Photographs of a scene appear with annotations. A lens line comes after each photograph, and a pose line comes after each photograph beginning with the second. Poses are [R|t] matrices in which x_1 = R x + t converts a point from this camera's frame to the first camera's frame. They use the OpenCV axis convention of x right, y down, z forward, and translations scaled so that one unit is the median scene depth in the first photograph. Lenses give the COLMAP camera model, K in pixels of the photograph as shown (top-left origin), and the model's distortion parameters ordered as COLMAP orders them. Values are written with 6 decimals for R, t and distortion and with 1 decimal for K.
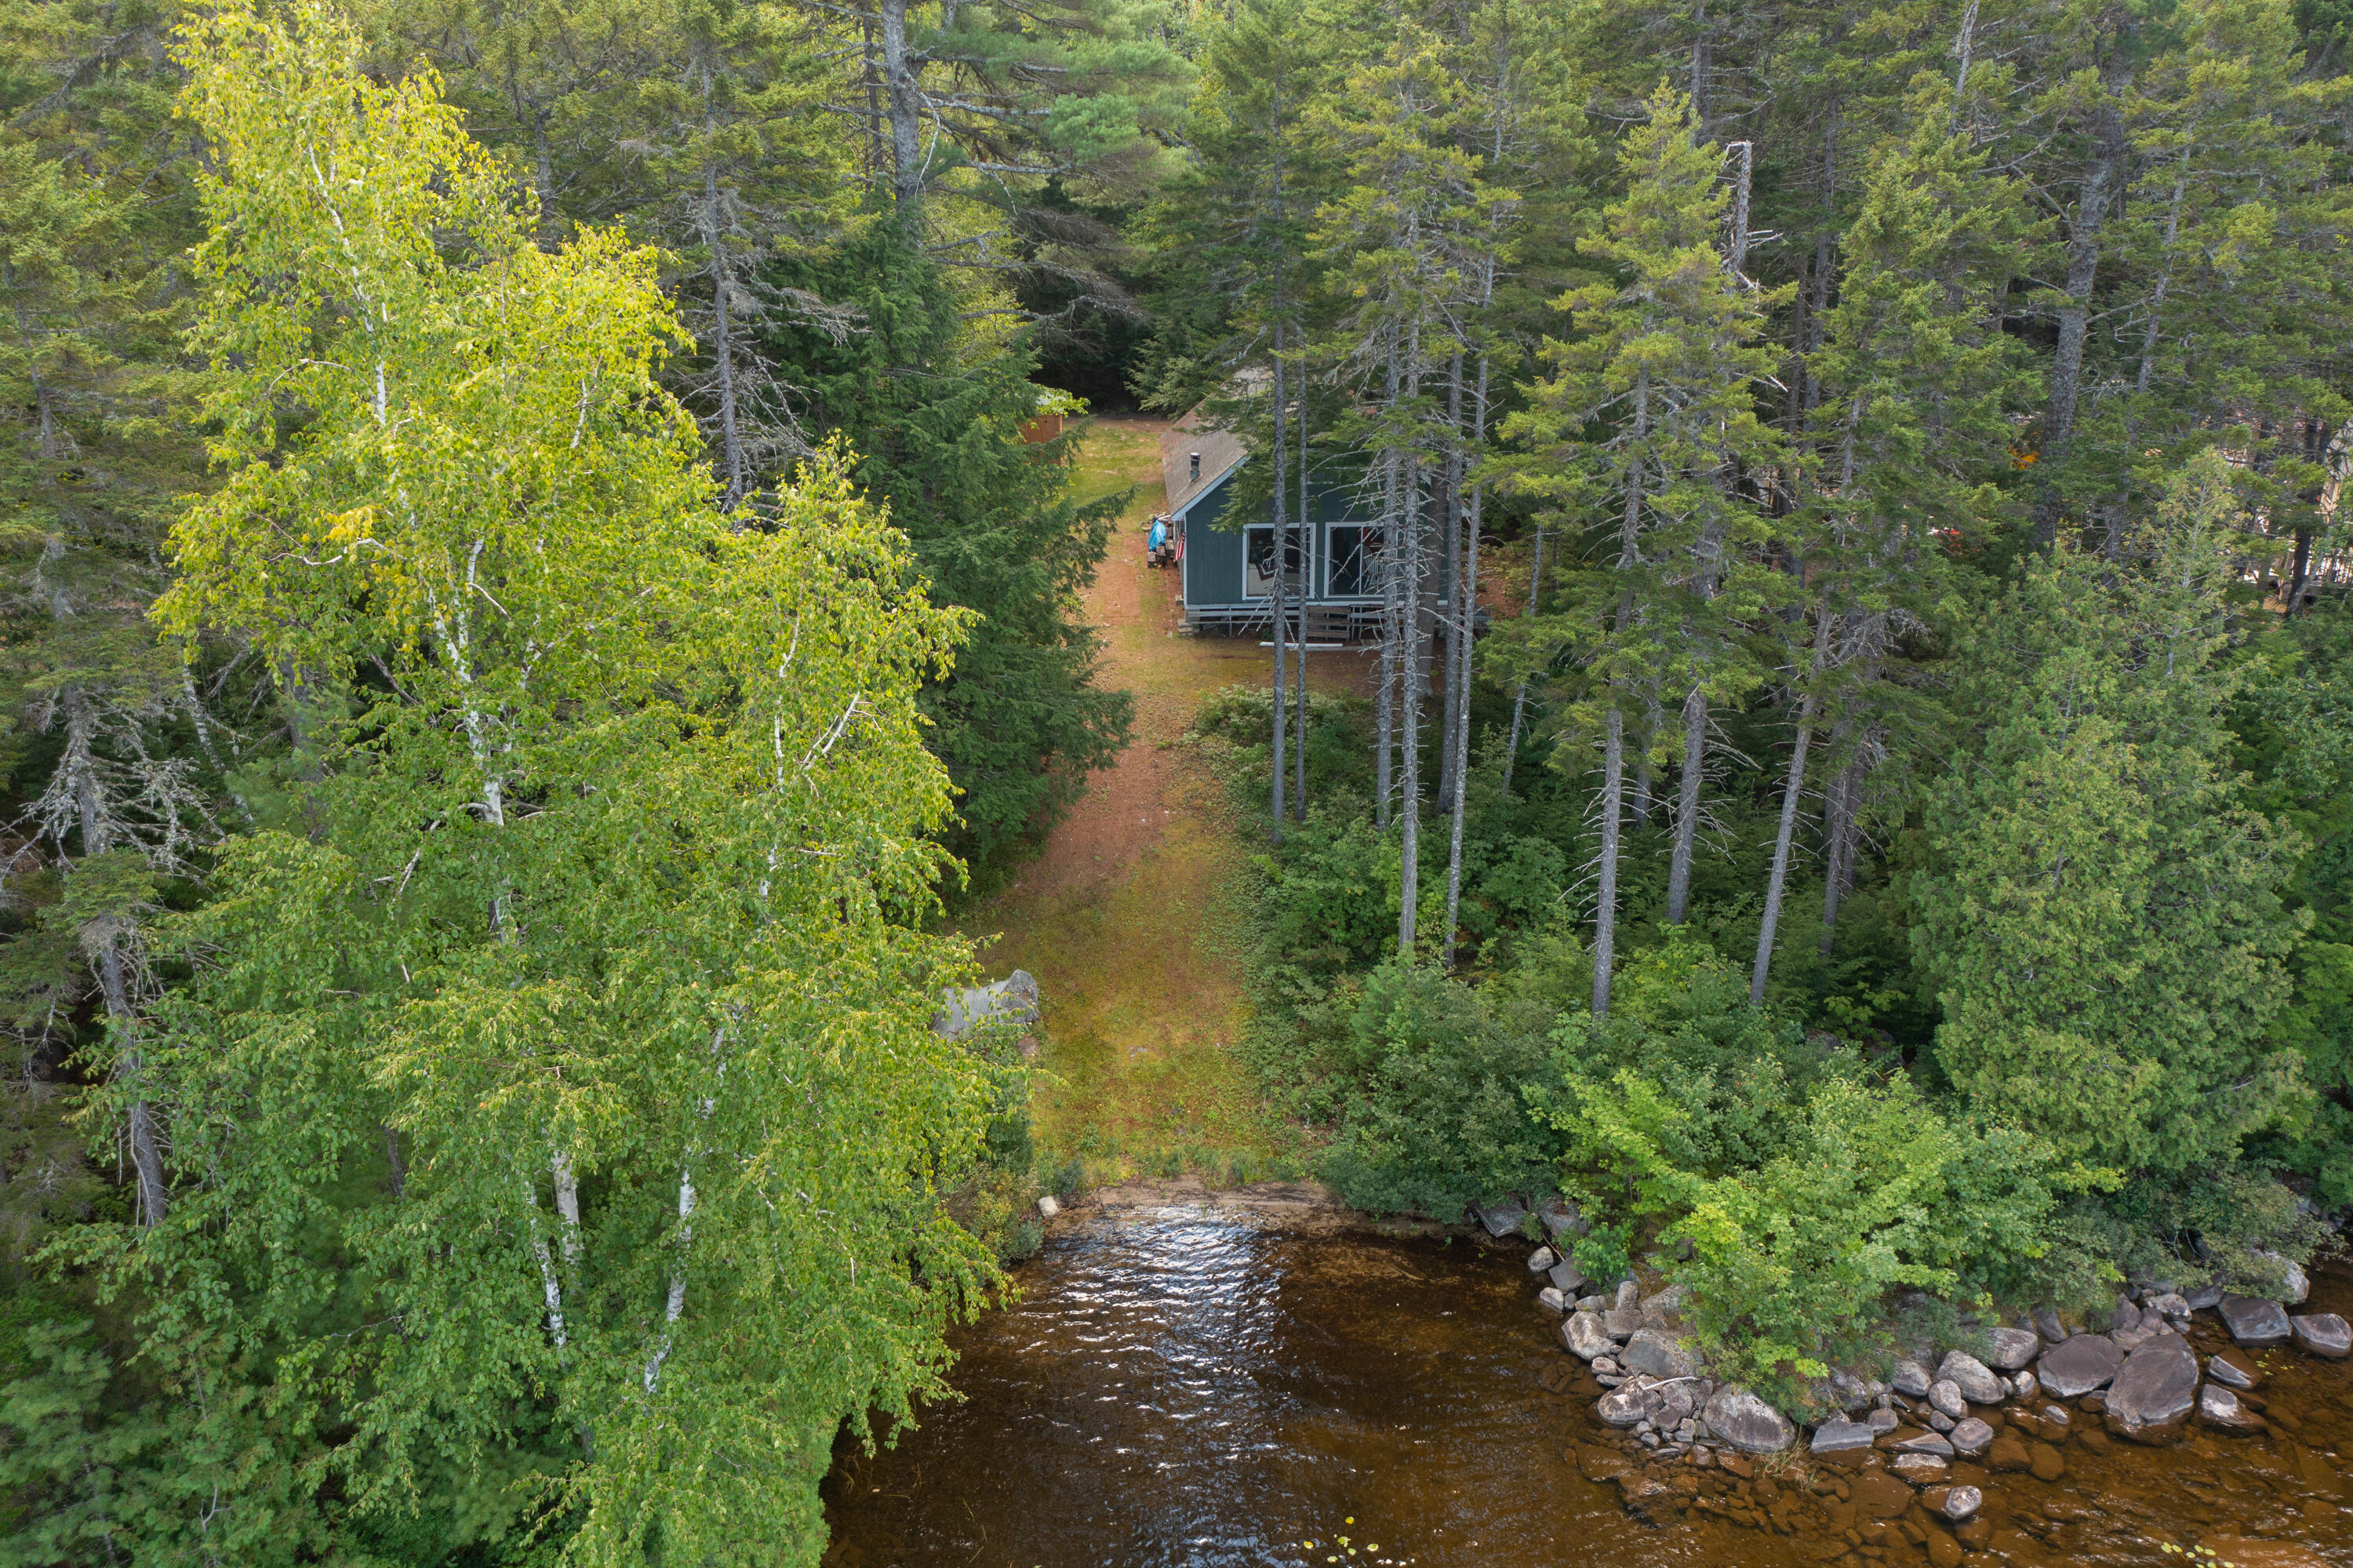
lens RADIAL K [[1859.5, 0, 1170.4], [0, 1859.5, 815.5], [0, 0, 1]] dist [-0.026250, 0.004029]
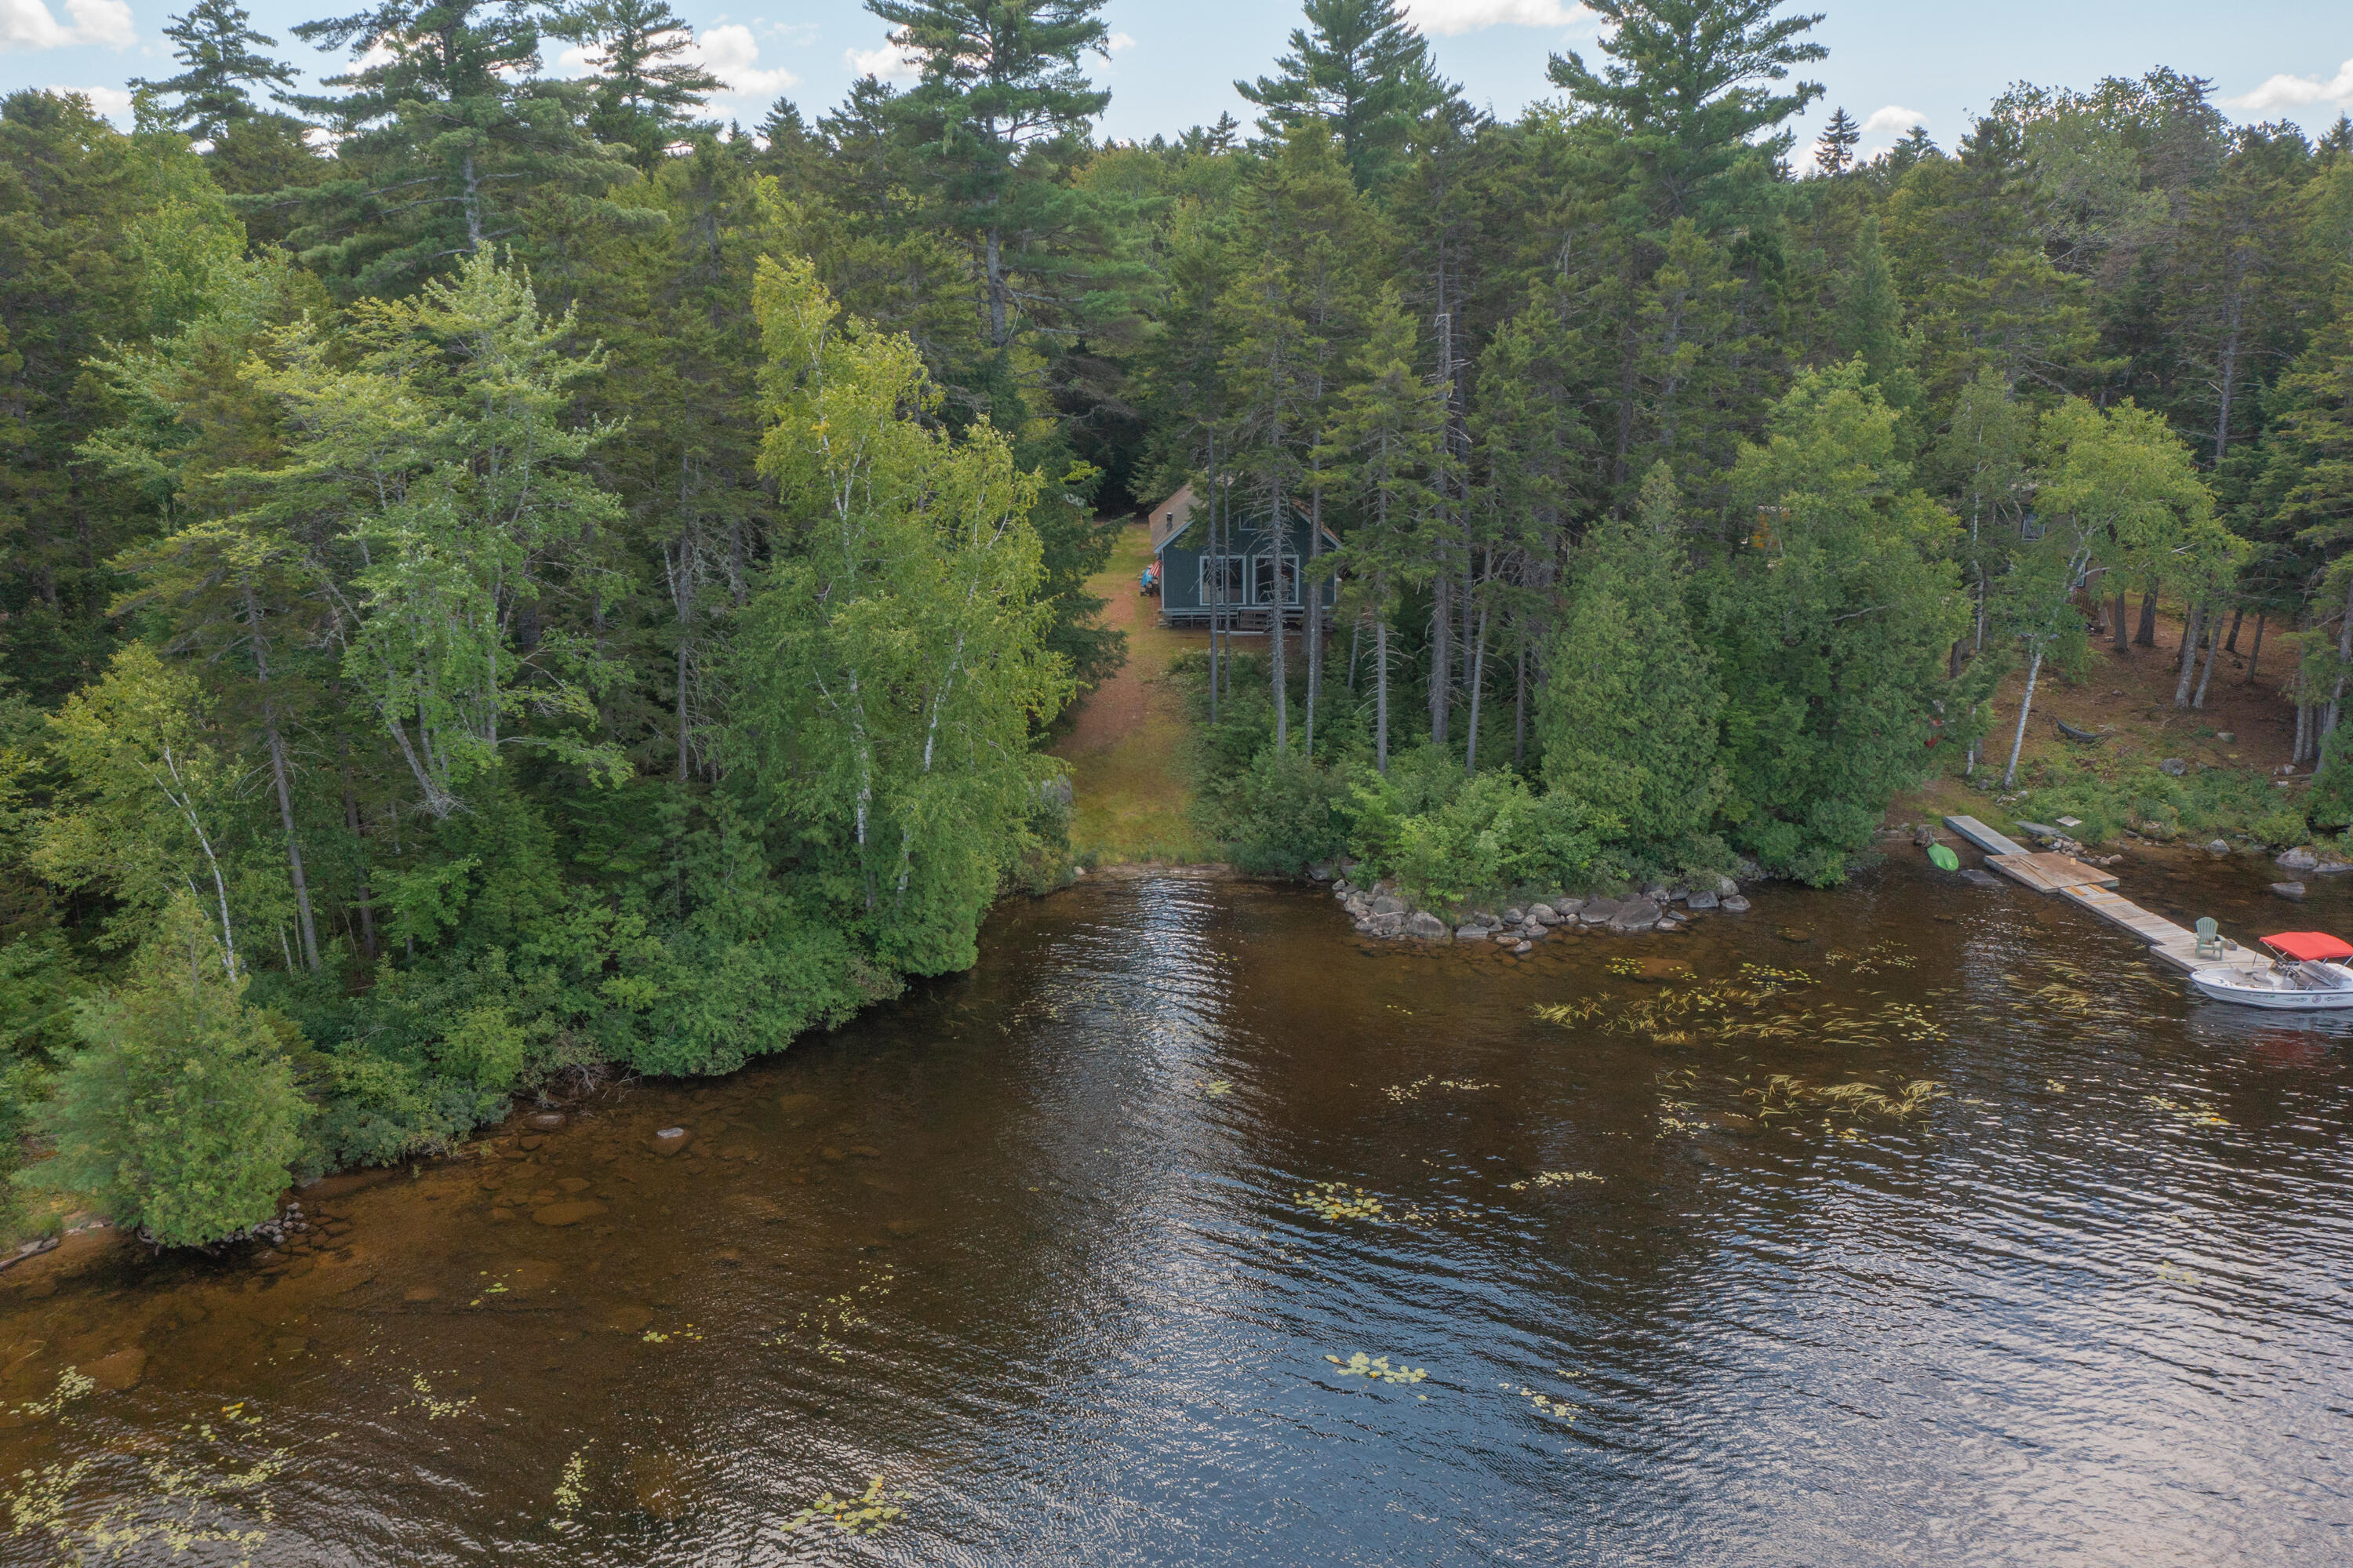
lens RADIAL K [[1859.5, 0, 1170.4], [0, 1859.5, 815.5], [0, 0, 1]] dist [-0.026250, 0.004029]
pose [[0.999990, 0.001073, -0.004366, 0.036201], [-0.001476, 0.995631, -0.093367, 0.349836], [0.004246, 0.093373, 0.995622, -0.911436]]
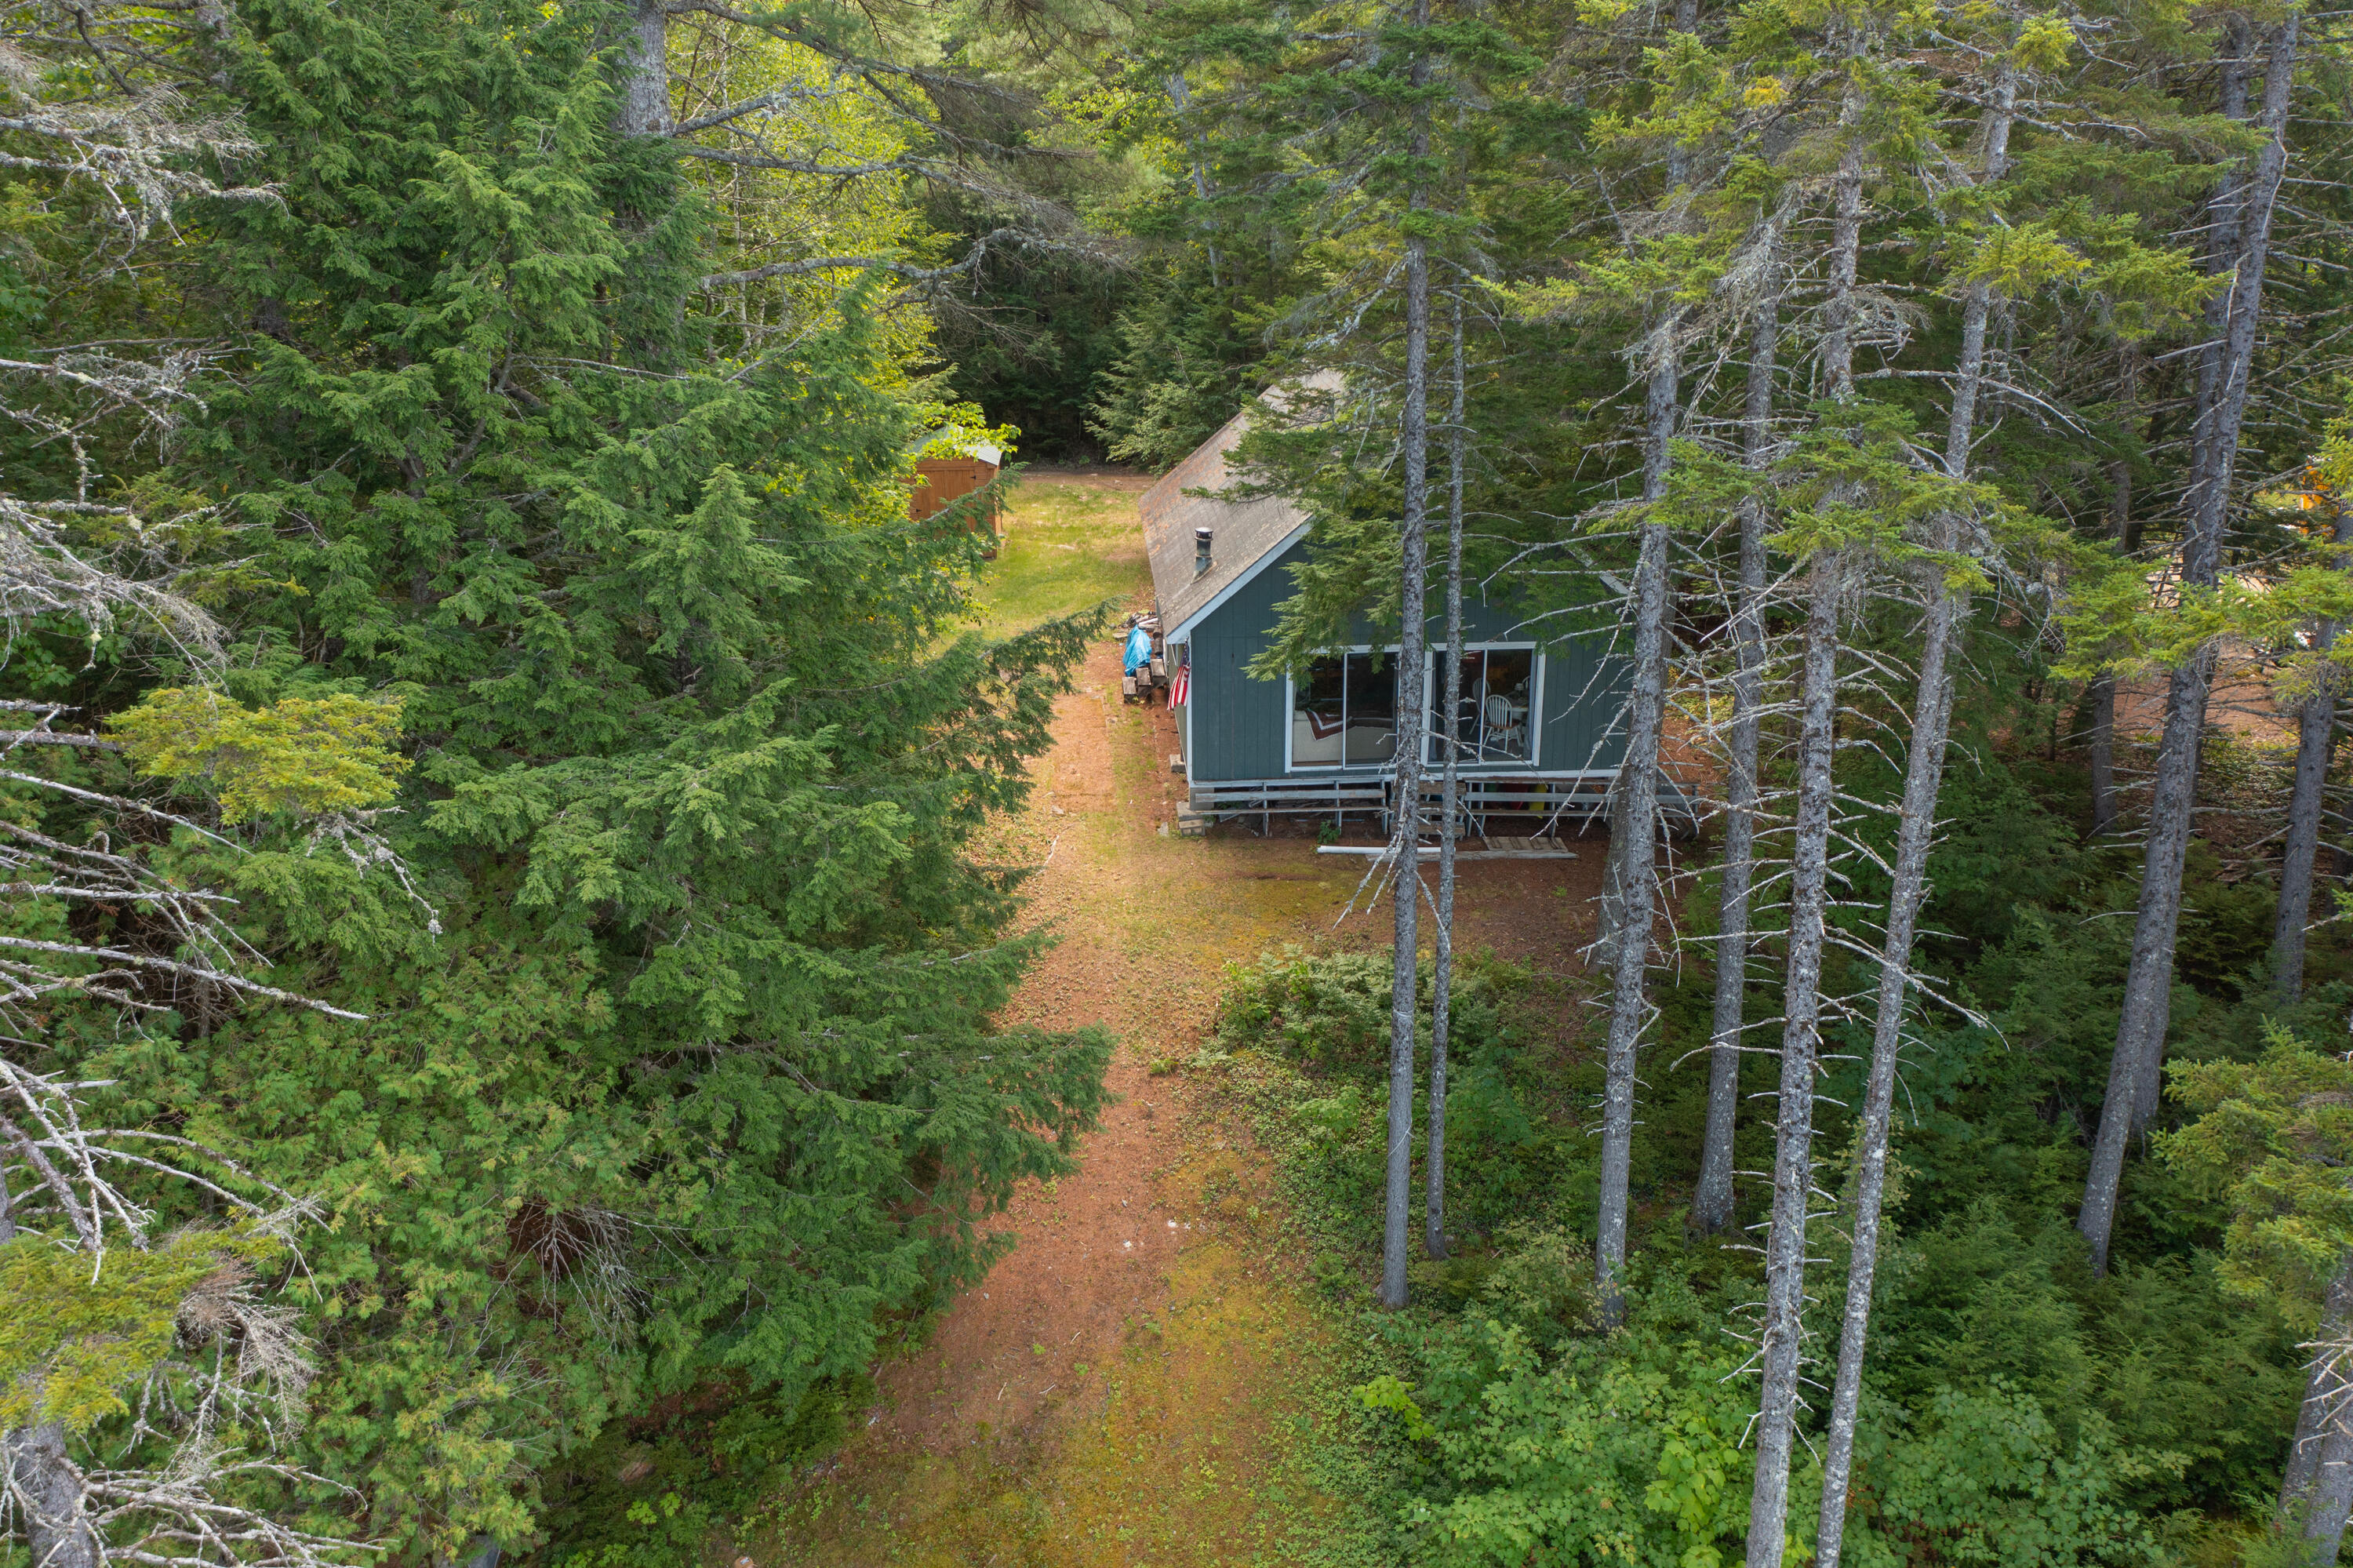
lens RADIAL K [[1859.5, 0, 1170.4], [0, 1859.5, 815.5], [0, 0, 1]] dist [-0.026250, 0.004029]
pose [[0.999787, -0.008455, 0.018841, -0.016300], [0.008987, 0.999558, -0.028352, -0.146347], [-0.018593, 0.028516, 0.999420, 0.690094]]
